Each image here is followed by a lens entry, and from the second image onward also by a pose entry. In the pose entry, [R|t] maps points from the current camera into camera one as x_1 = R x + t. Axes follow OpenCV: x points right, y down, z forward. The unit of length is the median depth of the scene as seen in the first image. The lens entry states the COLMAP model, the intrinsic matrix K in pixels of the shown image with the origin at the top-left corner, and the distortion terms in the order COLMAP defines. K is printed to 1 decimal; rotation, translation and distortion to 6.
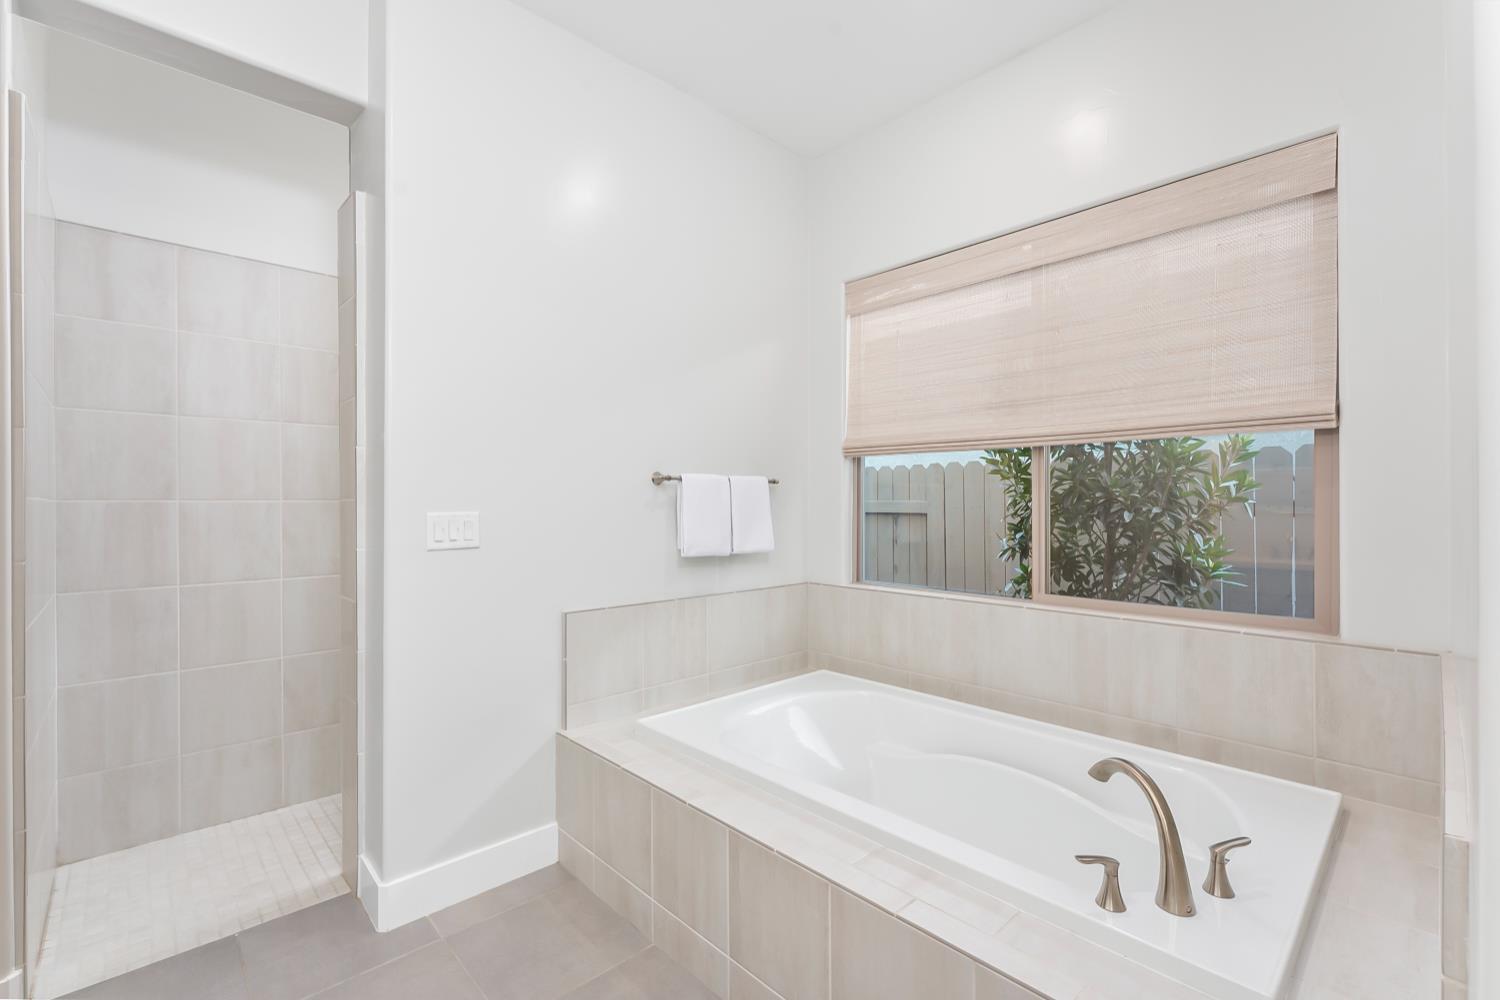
lens RADIAL K [[650.0, 0, 739.7], [0, 650.0, 504.7], [0, 0, 1]] dist [-0.011932, -0.000570]
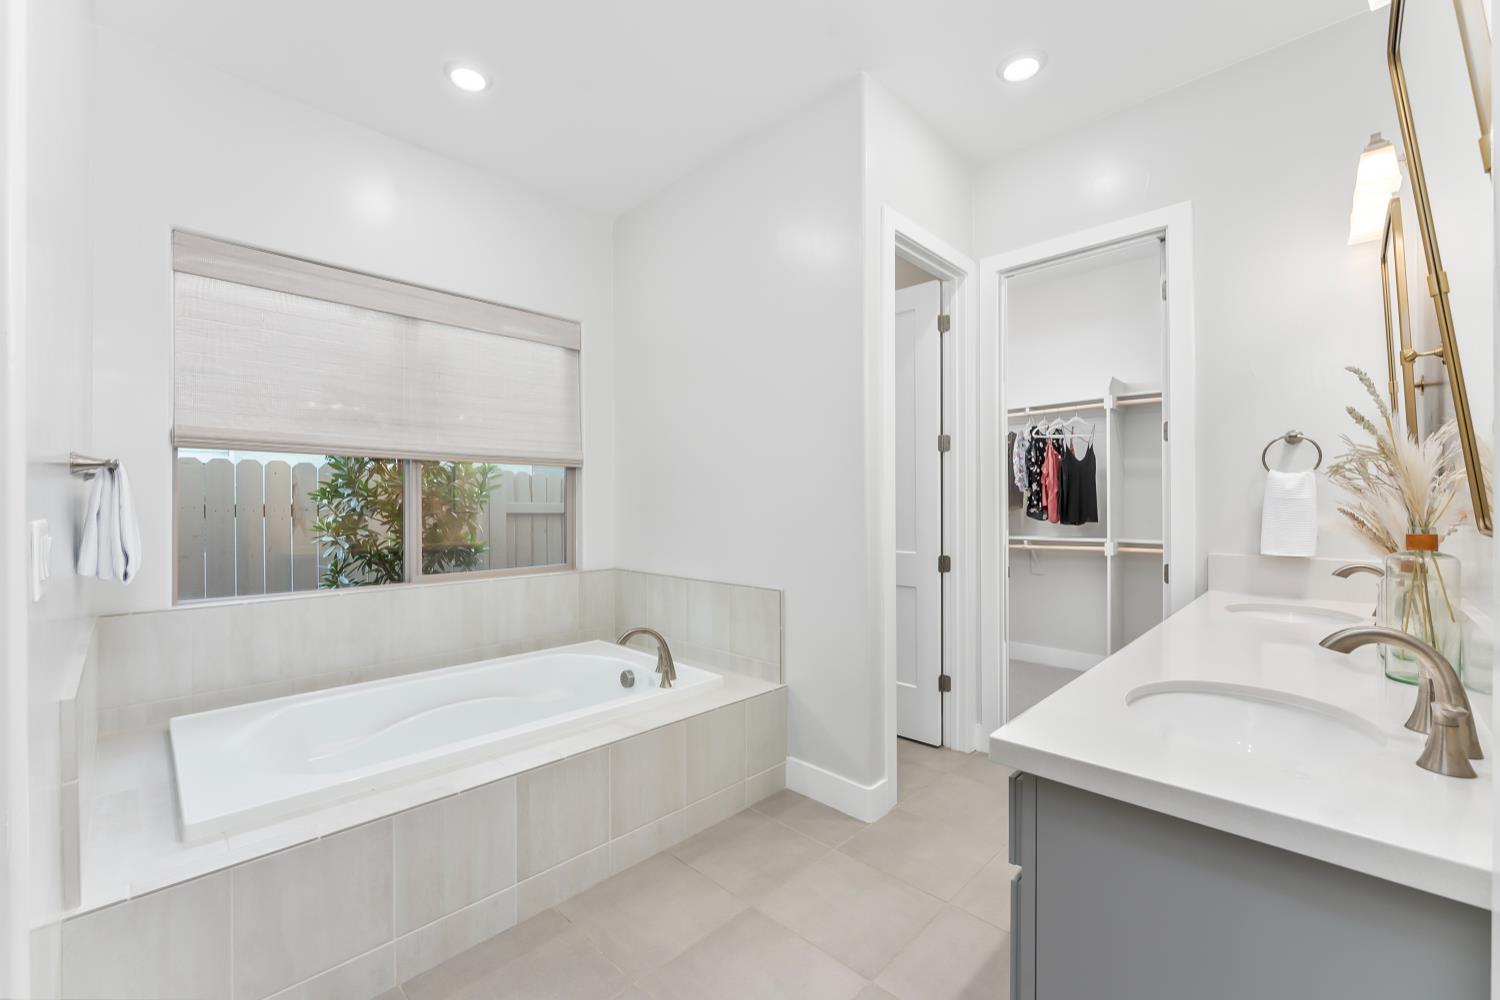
lens RADIAL K [[600.8, 0, 726.8], [0, 600.8, 511.7], [0, 0, 1]] dist [-0.000720, -0.000033]
pose [[-0.020410, -0.001082, 0.999791, -0.733567], [0.009065, 0.999958, 0.001268, 0.016644], [-0.999751, 0.009089, -0.020399, 0.419051]]
